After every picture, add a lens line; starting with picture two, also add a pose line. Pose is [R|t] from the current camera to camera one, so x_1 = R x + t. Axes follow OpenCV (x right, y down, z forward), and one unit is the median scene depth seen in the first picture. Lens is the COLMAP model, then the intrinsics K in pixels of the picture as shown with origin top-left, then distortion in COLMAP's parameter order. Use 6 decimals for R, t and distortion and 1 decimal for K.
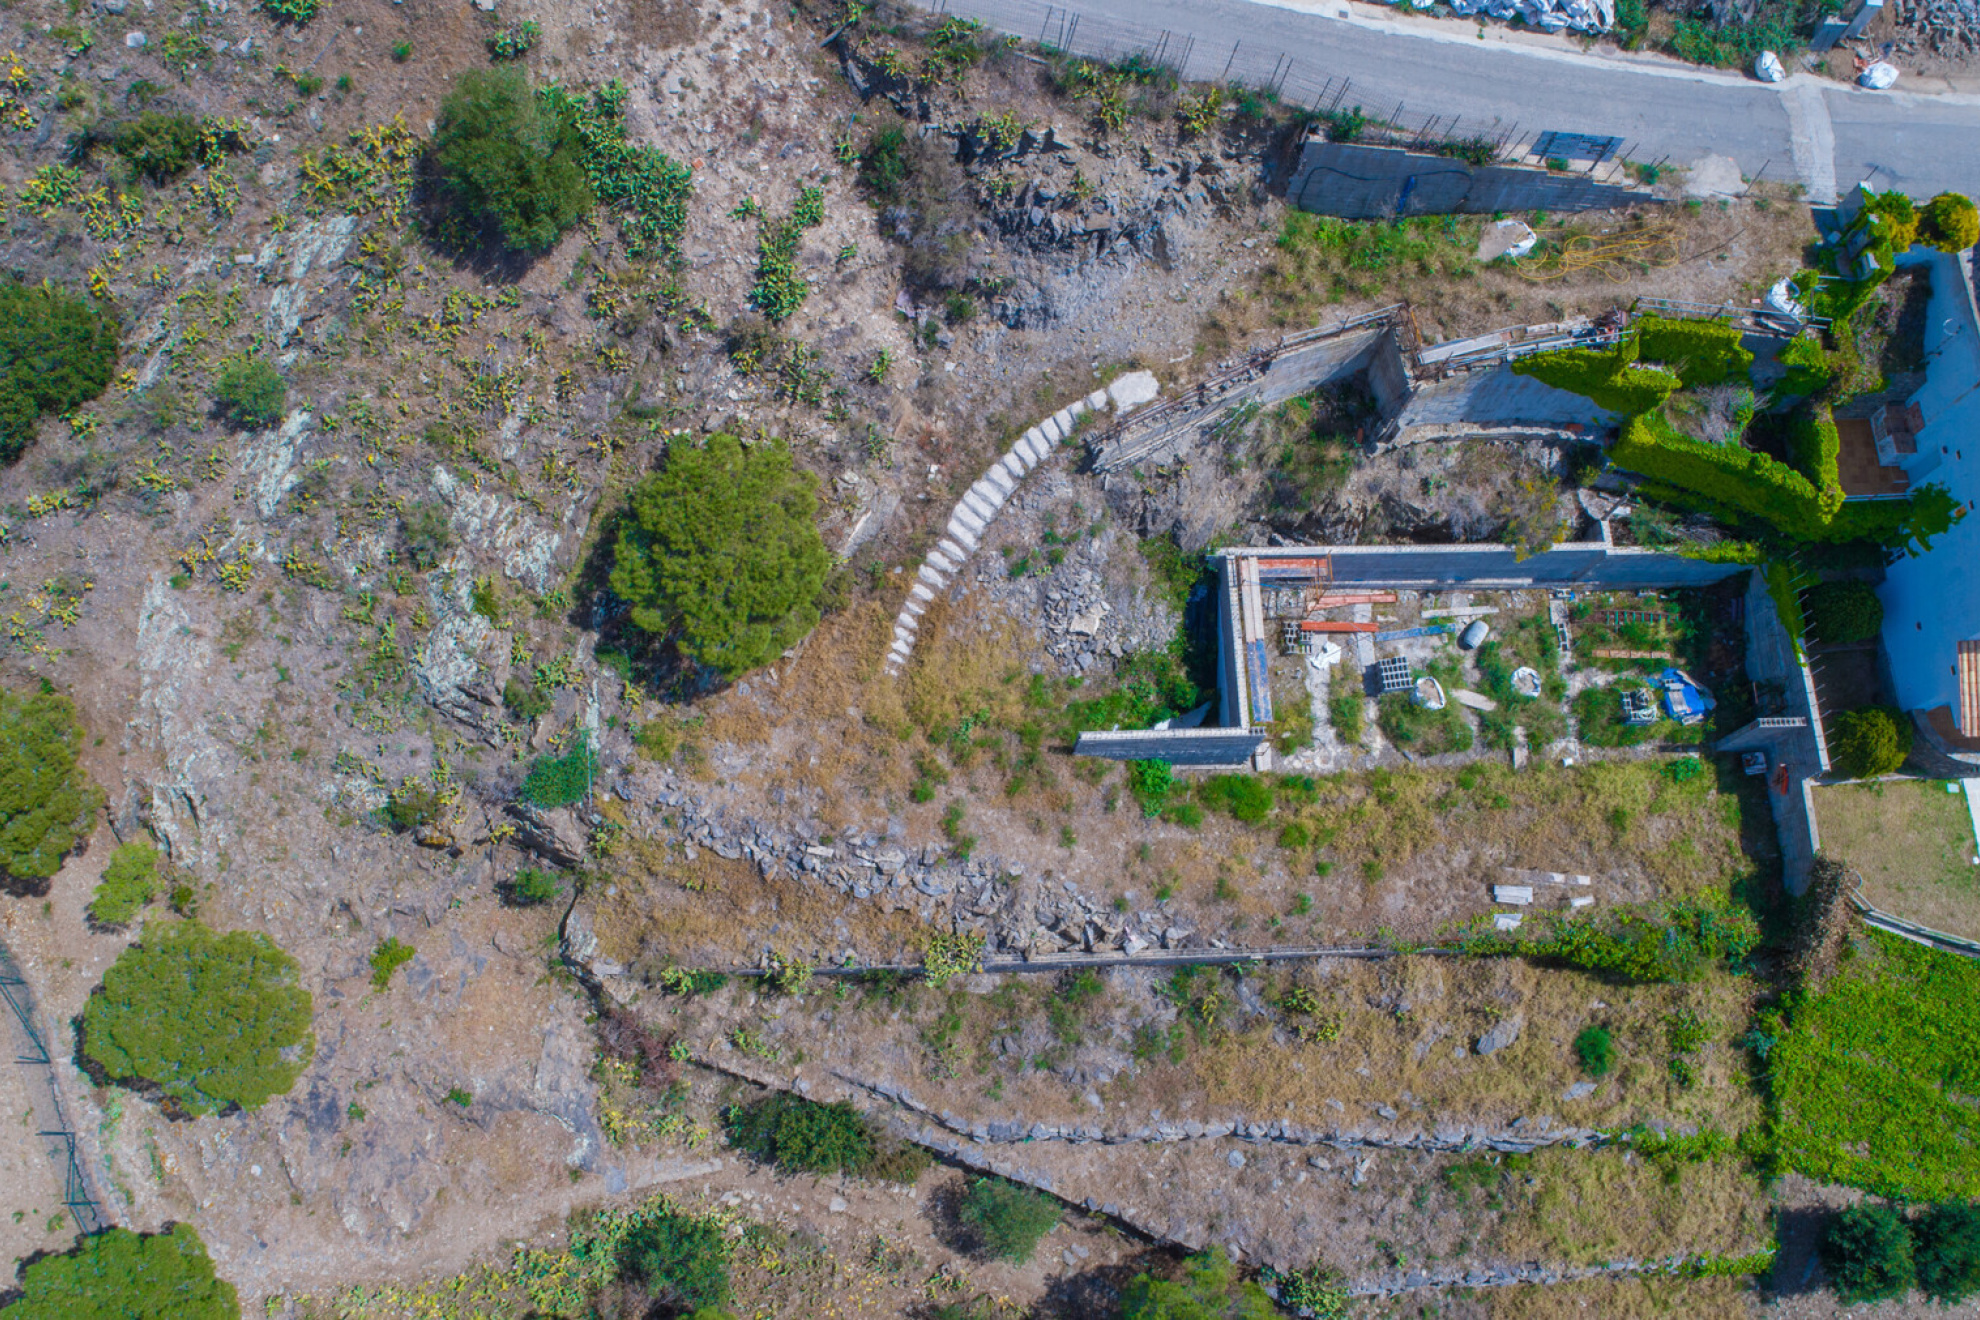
lens RADIAL K [[1560.6, 0, 983.5], [0, 1560.6, 661.8], [0, 0, 1]] dist [-0.021554, 0.008133]
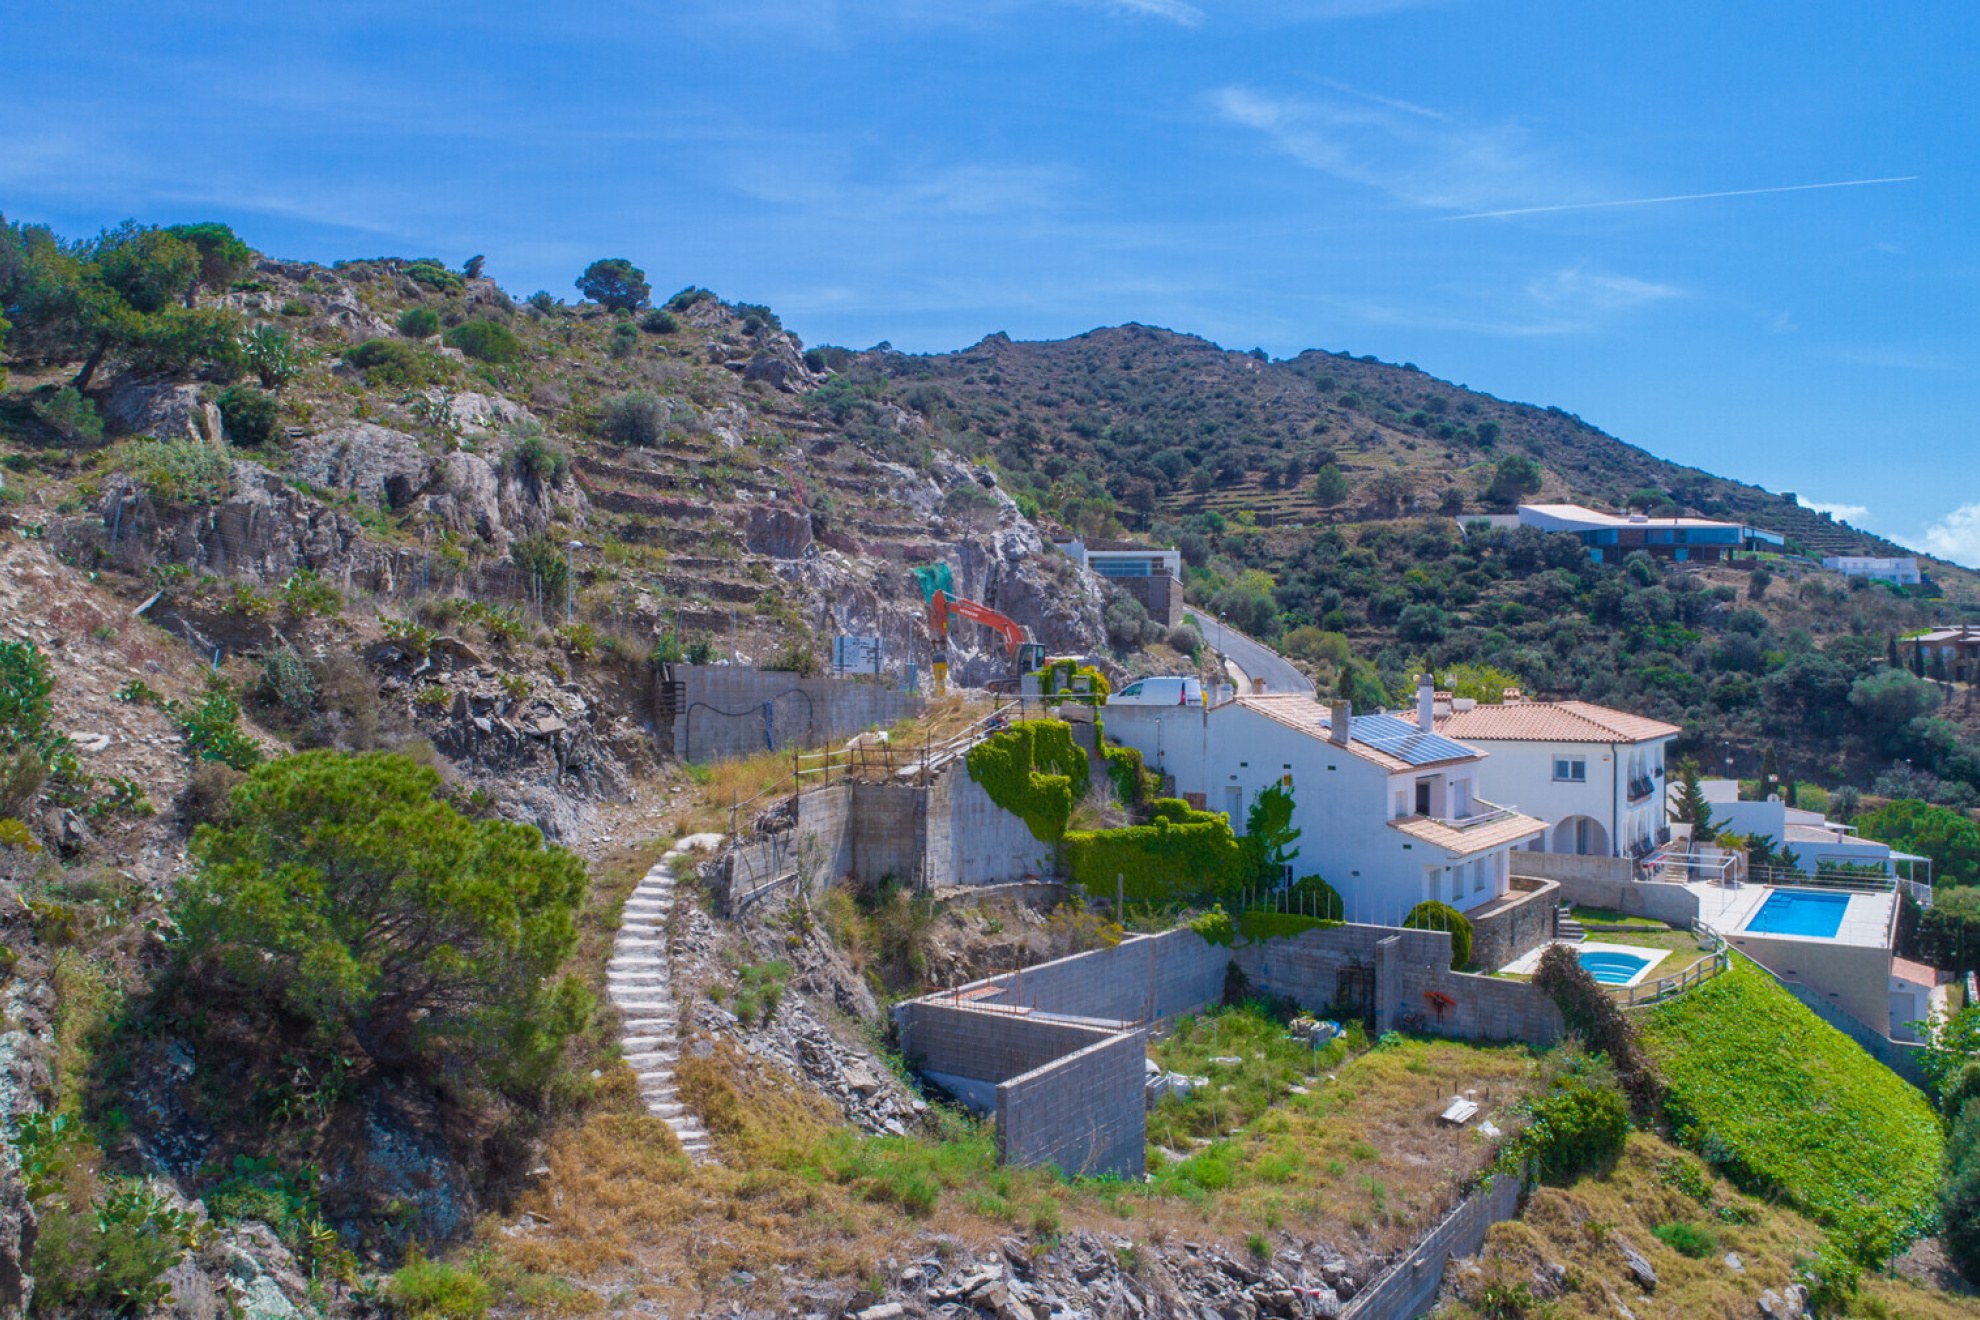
lens RADIAL K [[1560.6, 0, 983.5], [0, 1560.6, 661.8], [0, 0, 1]] dist [-0.021554, 0.008133]
pose [[0.579833, -0.018390, 0.814528, -0.447239], [0.777059, 0.312987, -0.546094, 0.328087], [-0.244894, 0.949579, 0.195770, 0.704048]]
